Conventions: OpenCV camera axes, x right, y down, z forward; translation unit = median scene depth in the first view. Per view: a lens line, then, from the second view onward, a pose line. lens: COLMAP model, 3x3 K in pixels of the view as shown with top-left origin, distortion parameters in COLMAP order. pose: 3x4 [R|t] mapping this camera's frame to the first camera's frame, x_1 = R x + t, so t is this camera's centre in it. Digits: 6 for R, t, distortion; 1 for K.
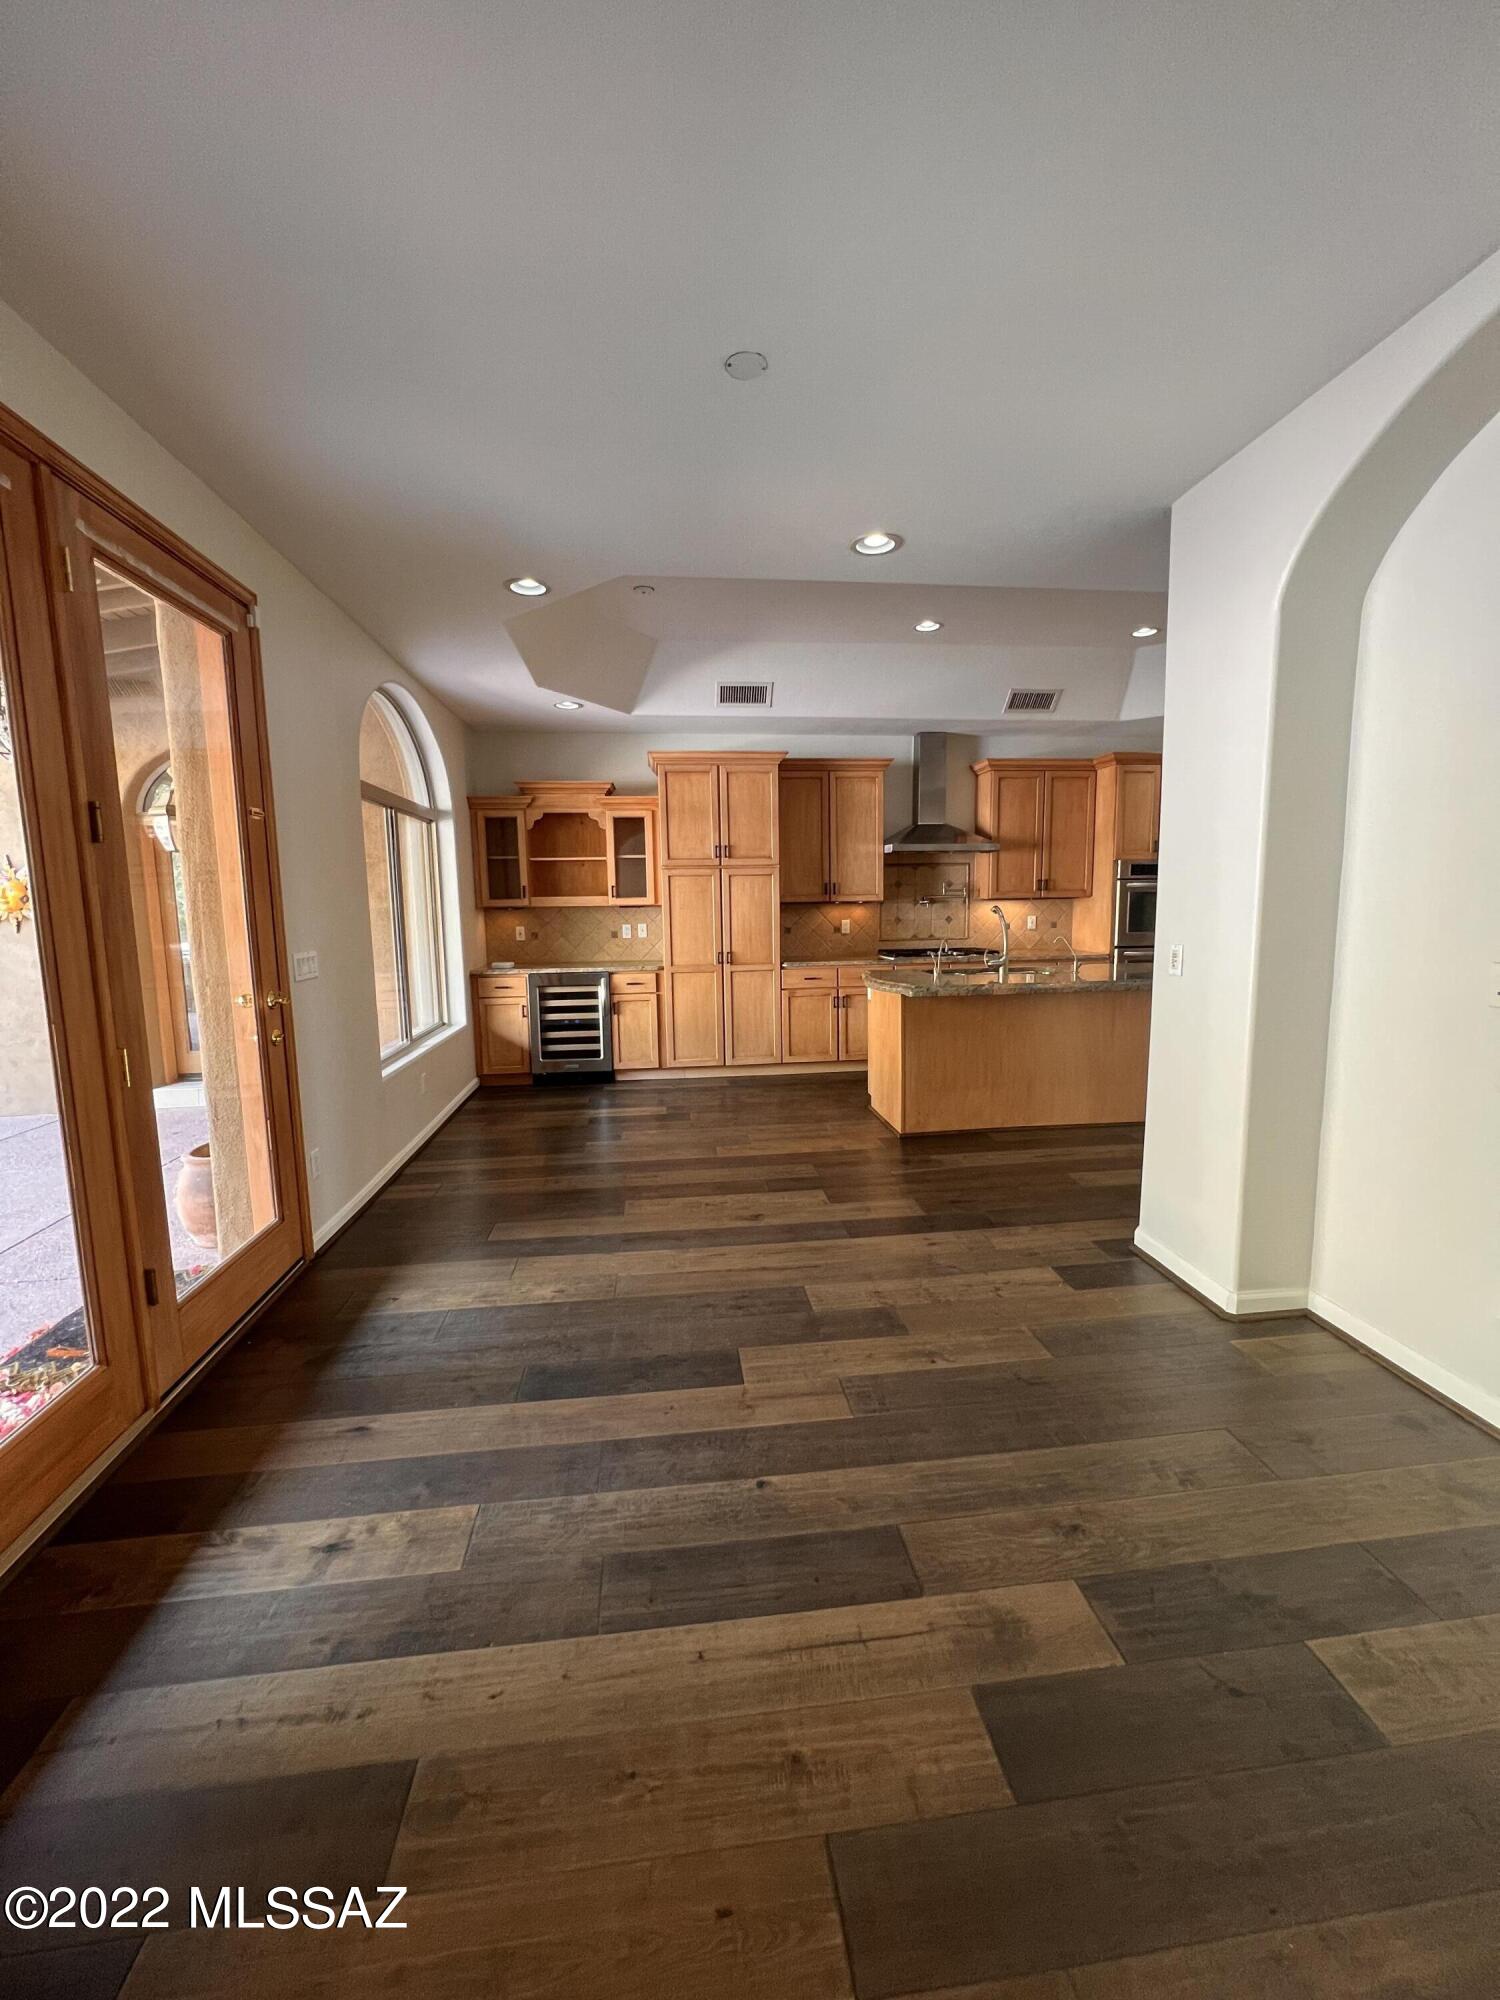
lens RADIAL K [[800.0, 0, 754.0], [0, 800.0, 998.7], [0, 0, 1]] dist [-0.003599, 0.001027]
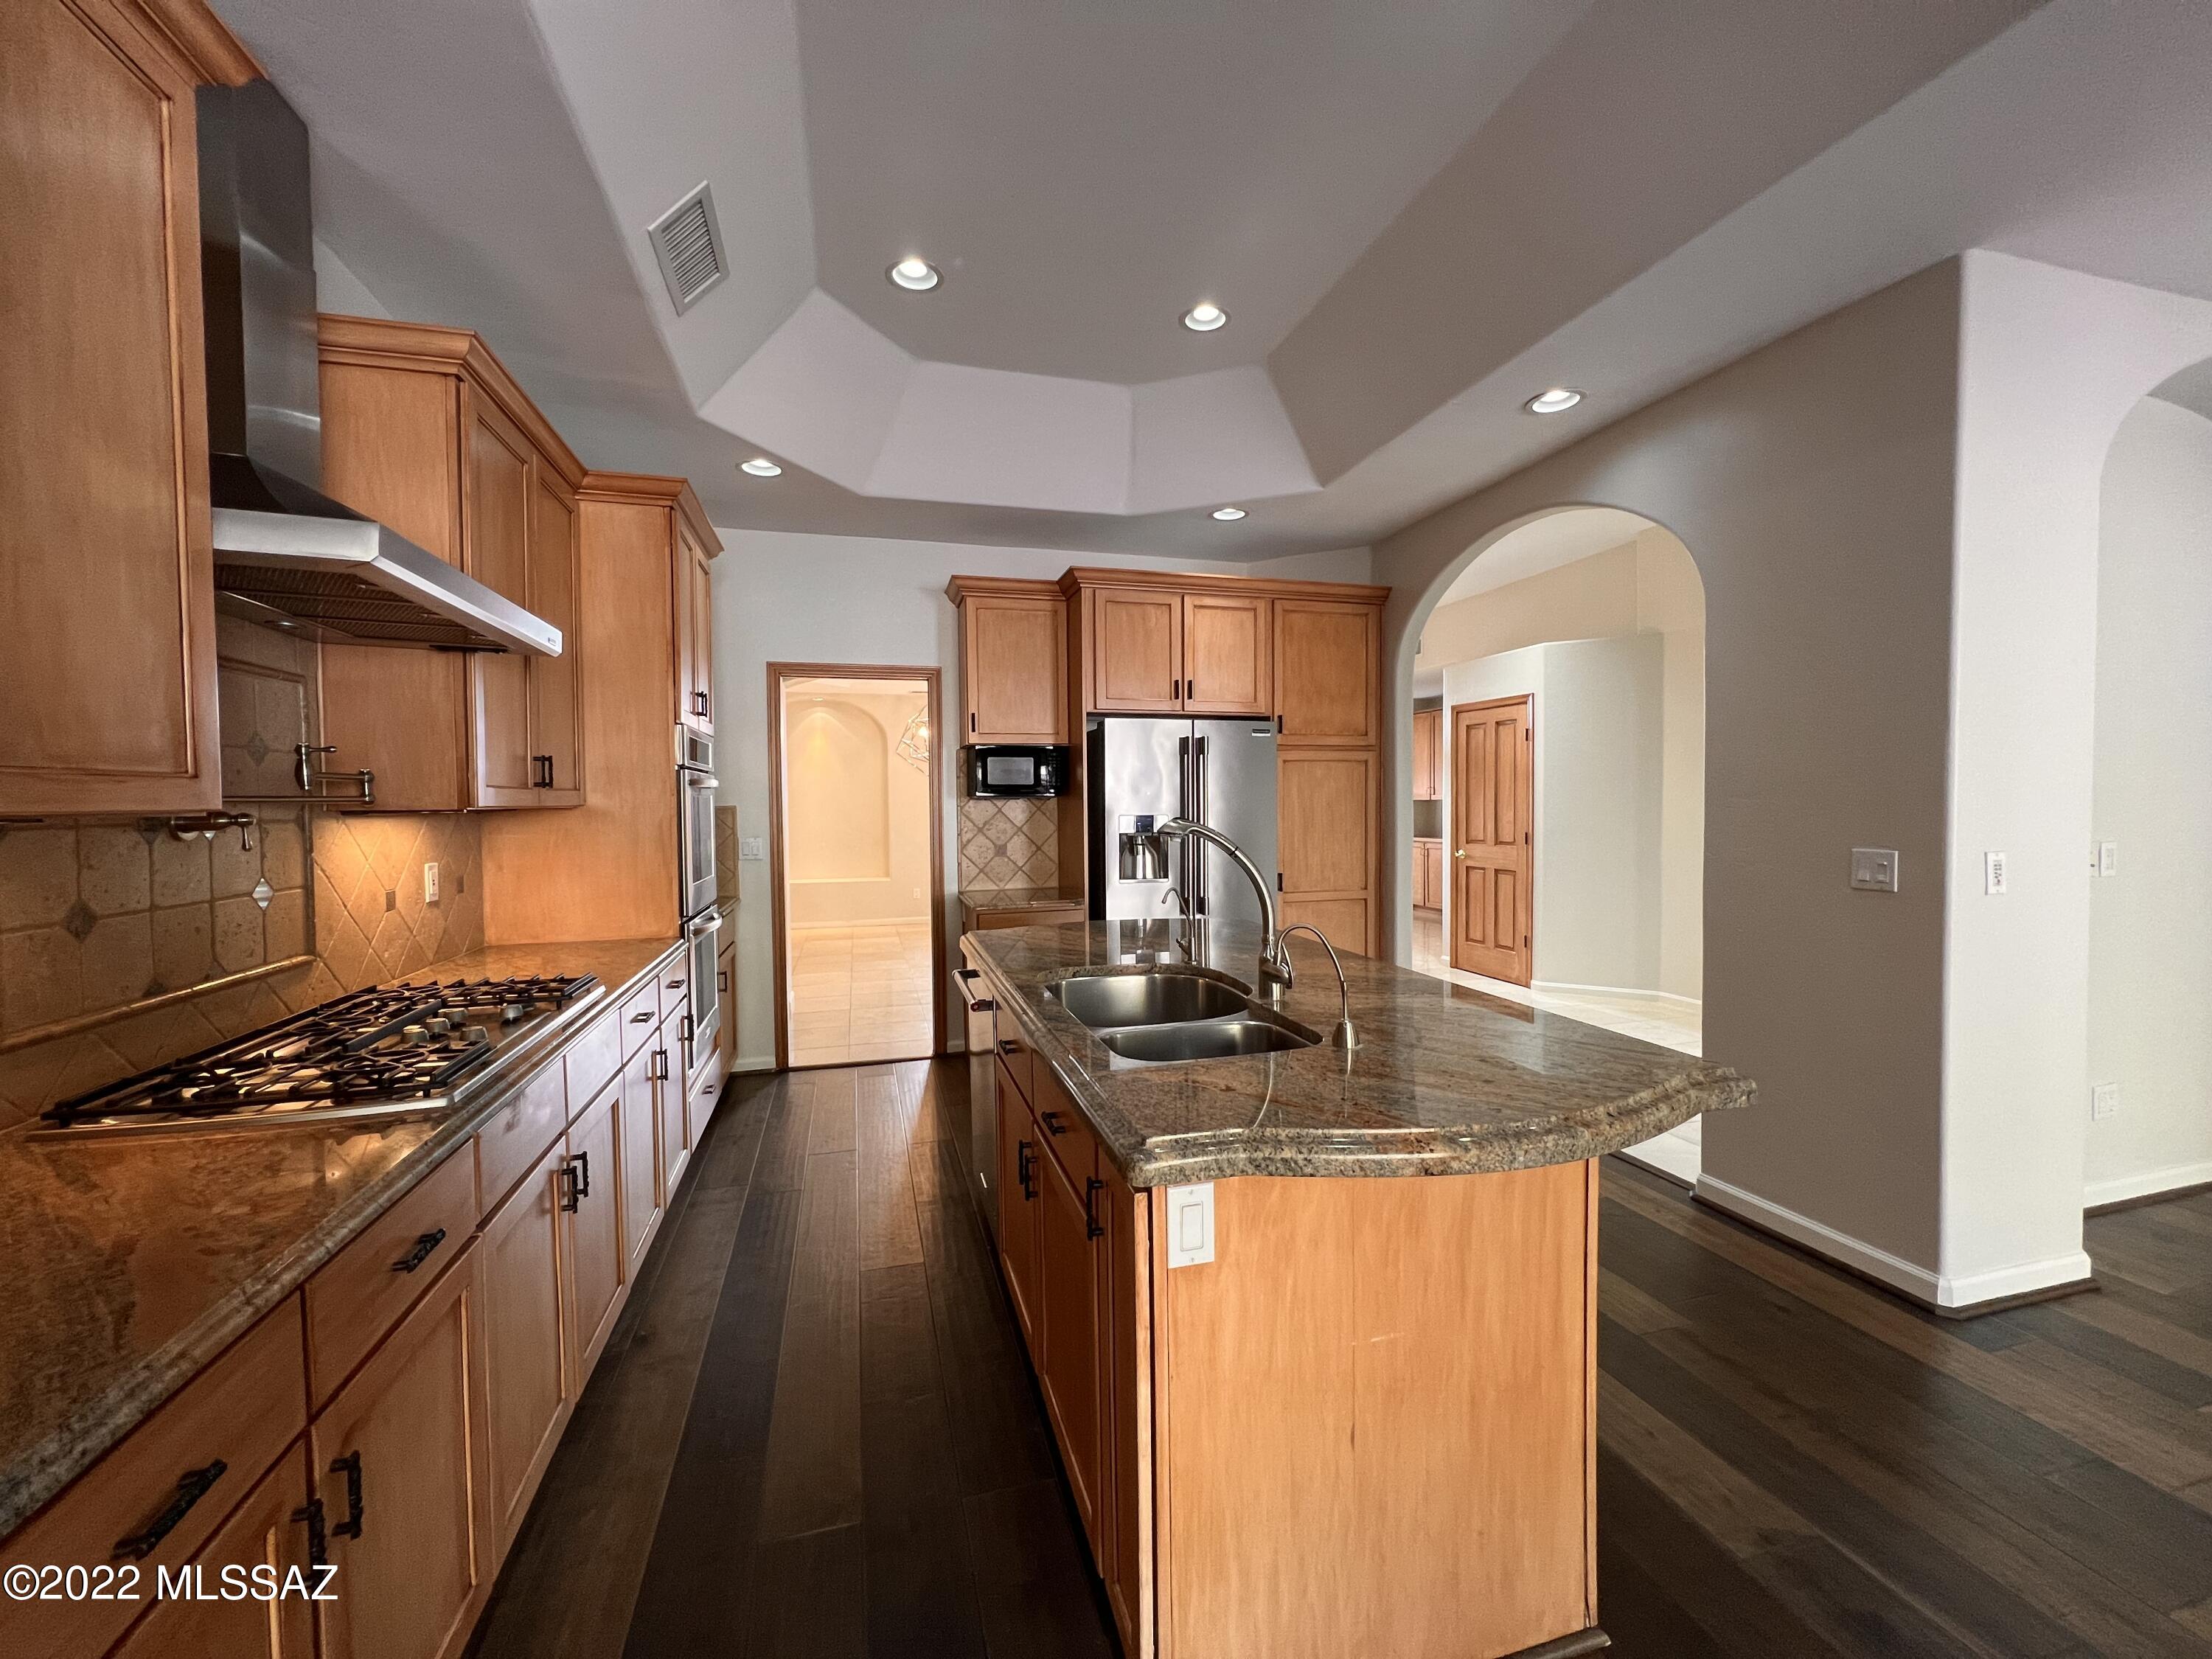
lens RADIAL K [[884.8, 0, 1105.2], [0, 884.8, 830.4], [0, 0, 1]] dist [-0.003599, 0.001027]
pose [[-0.153823, -0.014654, 0.987990, -0.066947], [0.135855, 0.990080, 0.035837, -0.104686], [-0.978714, 0.139736, -0.150306, 0.886093]]
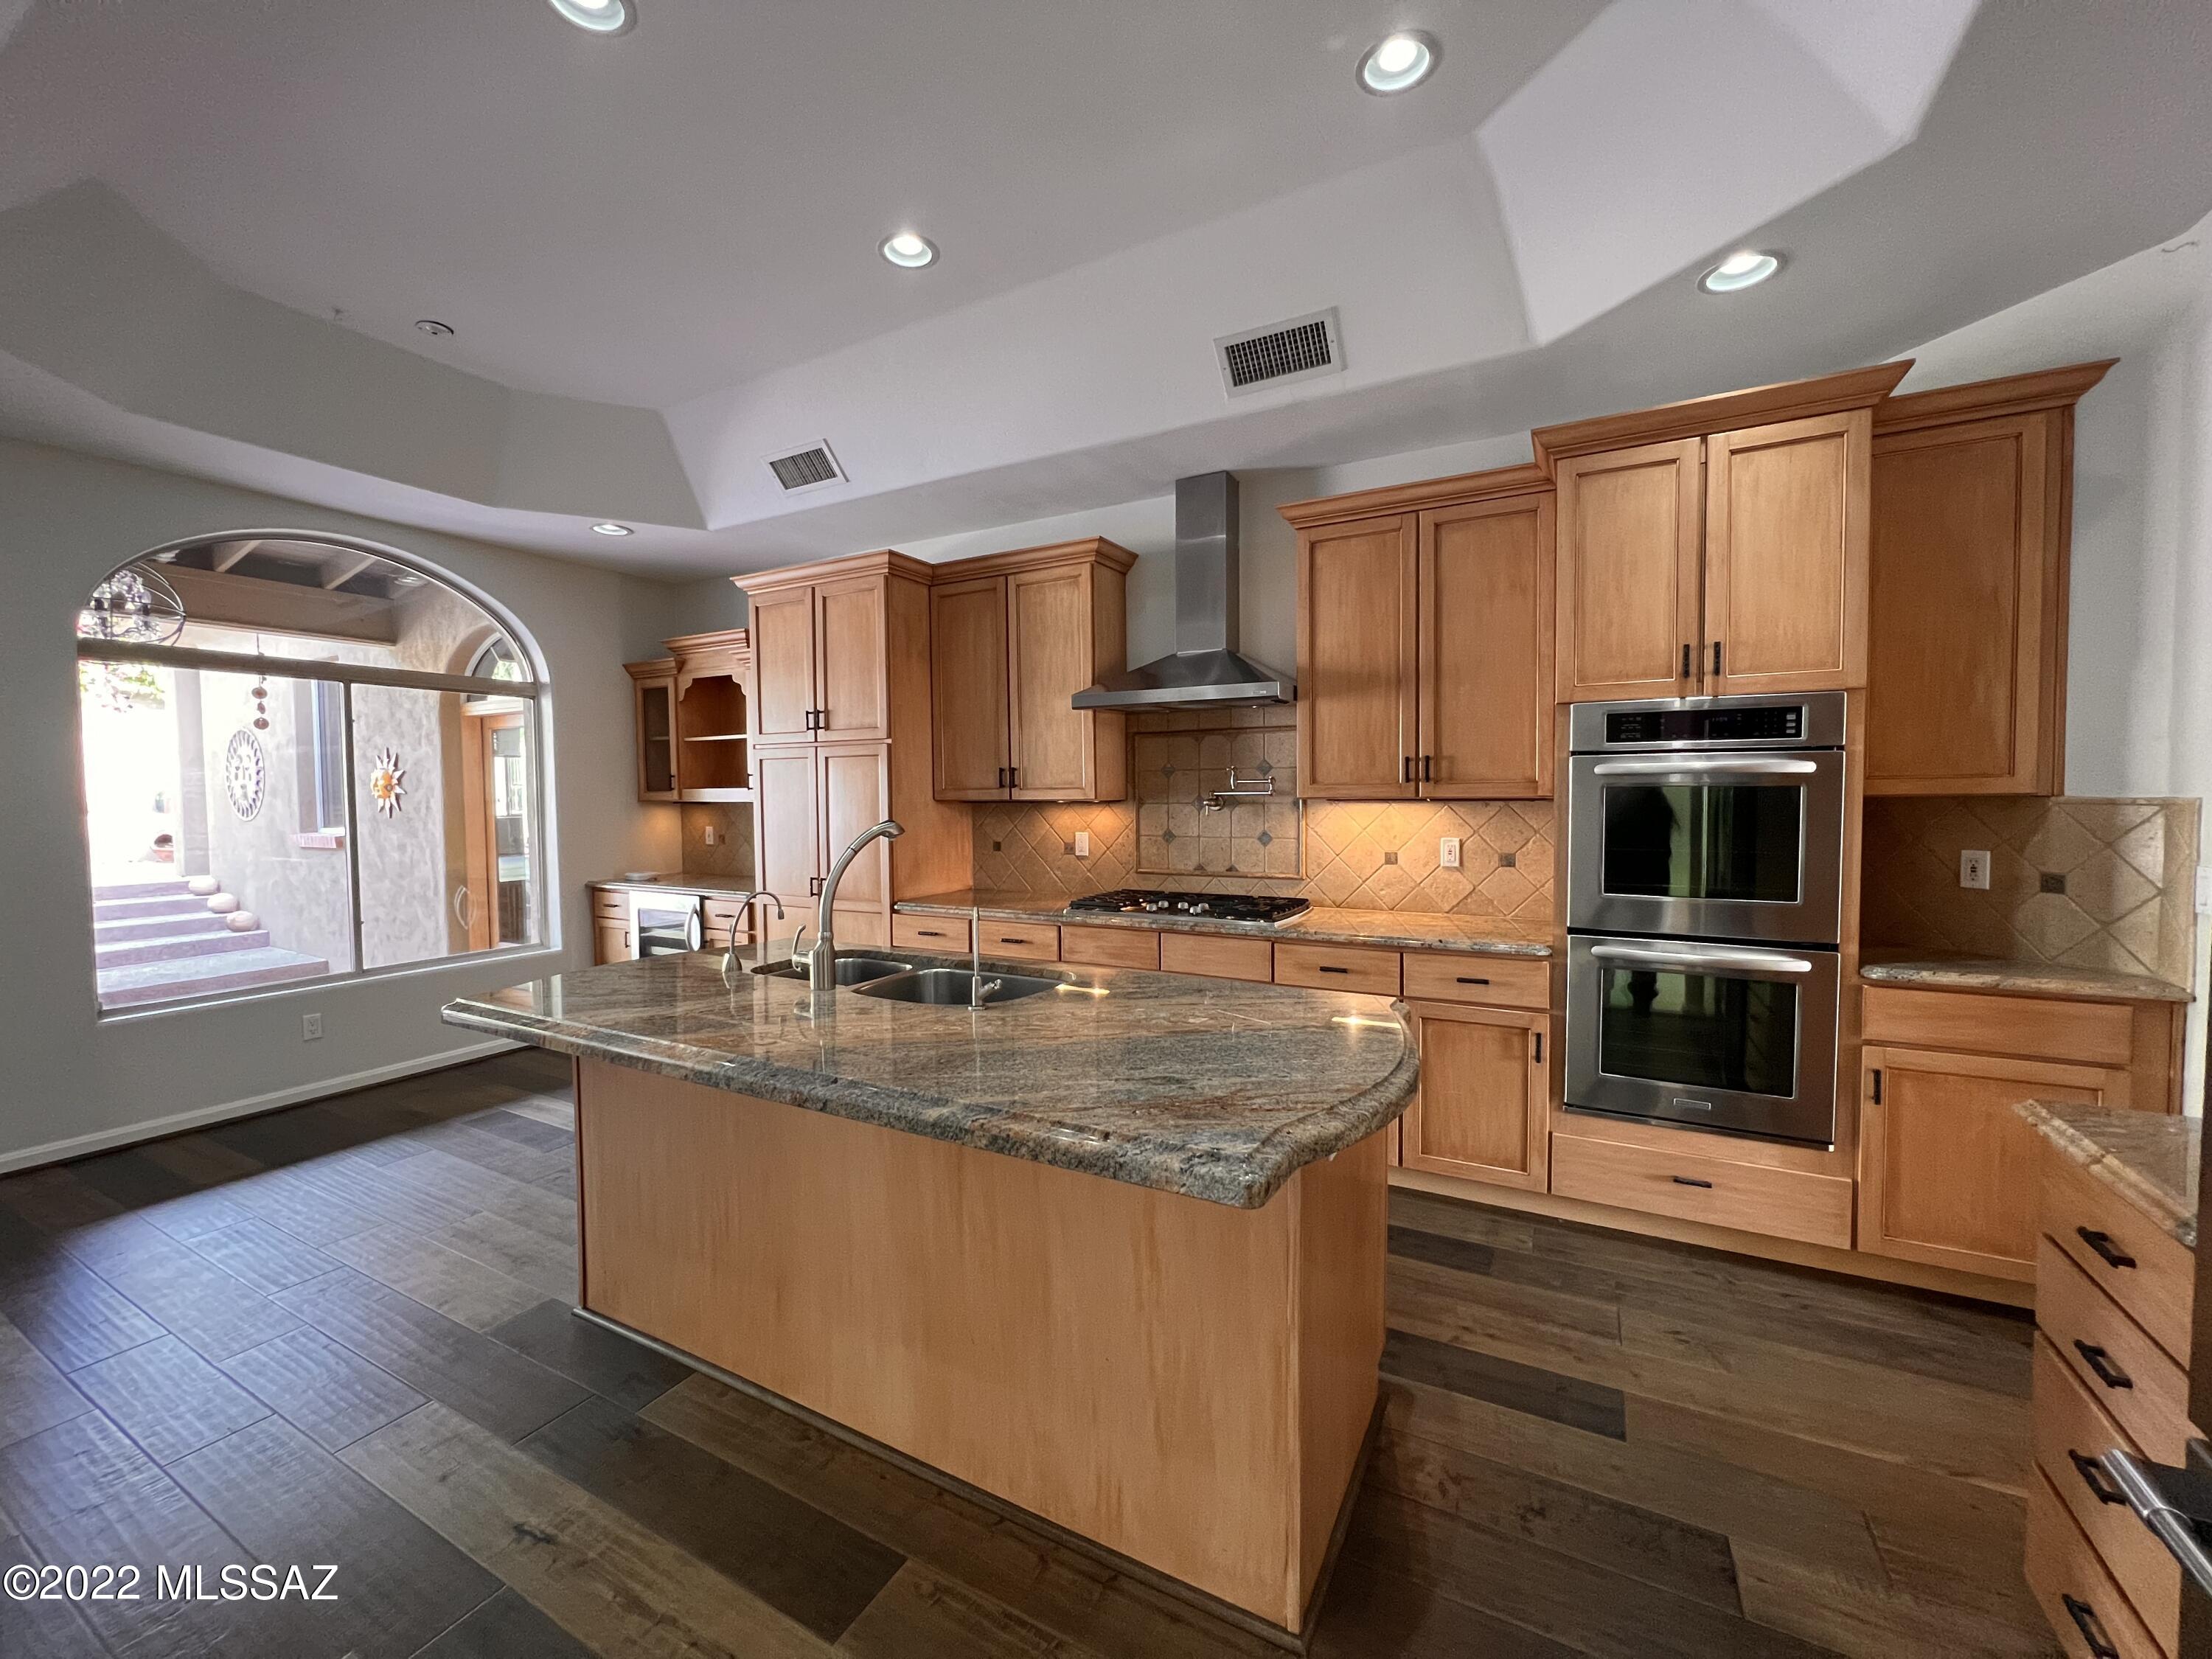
lens RADIAL K [[884.8, 0, 1107.6], [0, 884.8, 830.2], [0, 0, 1]] dist [-0.003599, 0.001027]
pose [[0.815287, 0.035103, -0.577992, 0.543050], [-0.074964, 0.996159, -0.045242, -0.080940], [0.574184, 0.080214, 0.814787, 0.553946]]
